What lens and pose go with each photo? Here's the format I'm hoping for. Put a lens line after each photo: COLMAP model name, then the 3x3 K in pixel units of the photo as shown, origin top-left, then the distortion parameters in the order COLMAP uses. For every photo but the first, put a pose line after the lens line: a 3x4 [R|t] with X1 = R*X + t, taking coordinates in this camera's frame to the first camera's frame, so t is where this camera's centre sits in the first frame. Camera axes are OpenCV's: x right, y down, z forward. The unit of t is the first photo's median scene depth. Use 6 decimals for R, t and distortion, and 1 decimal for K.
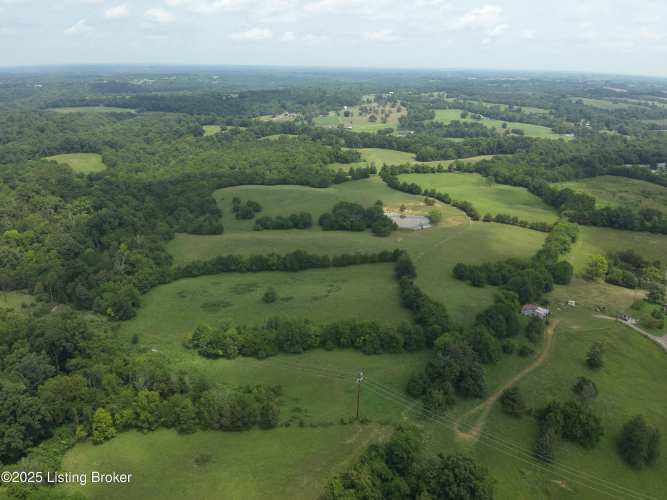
lens RADIAL K [[485.0, 0, 335.9], [0, 485.0, 251.5], [0, 0, 1]] dist [0.126519, -0.249326]
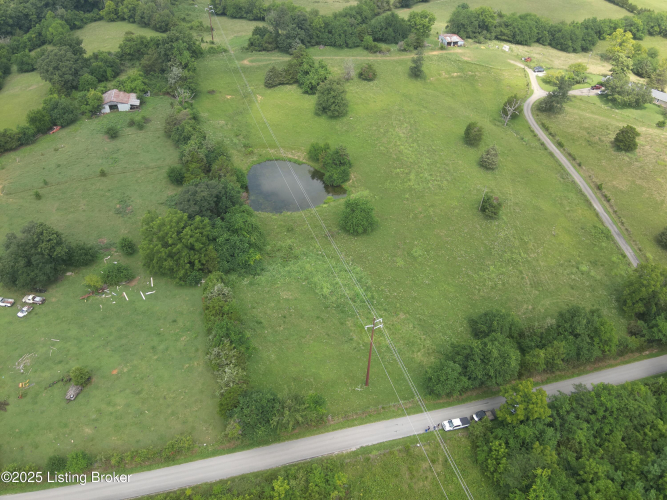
lens RADIAL K [[485.0, 0, 335.9], [0, 485.0, 251.5], [0, 0, 1]] dist [0.126519, -0.249326]
pose [[0.761989, 0.420410, -0.492573, 0.544329], [-0.226398, 0.885568, 0.405603, 0.090164], [0.606726, -0.197547, 0.769973, -0.007331]]
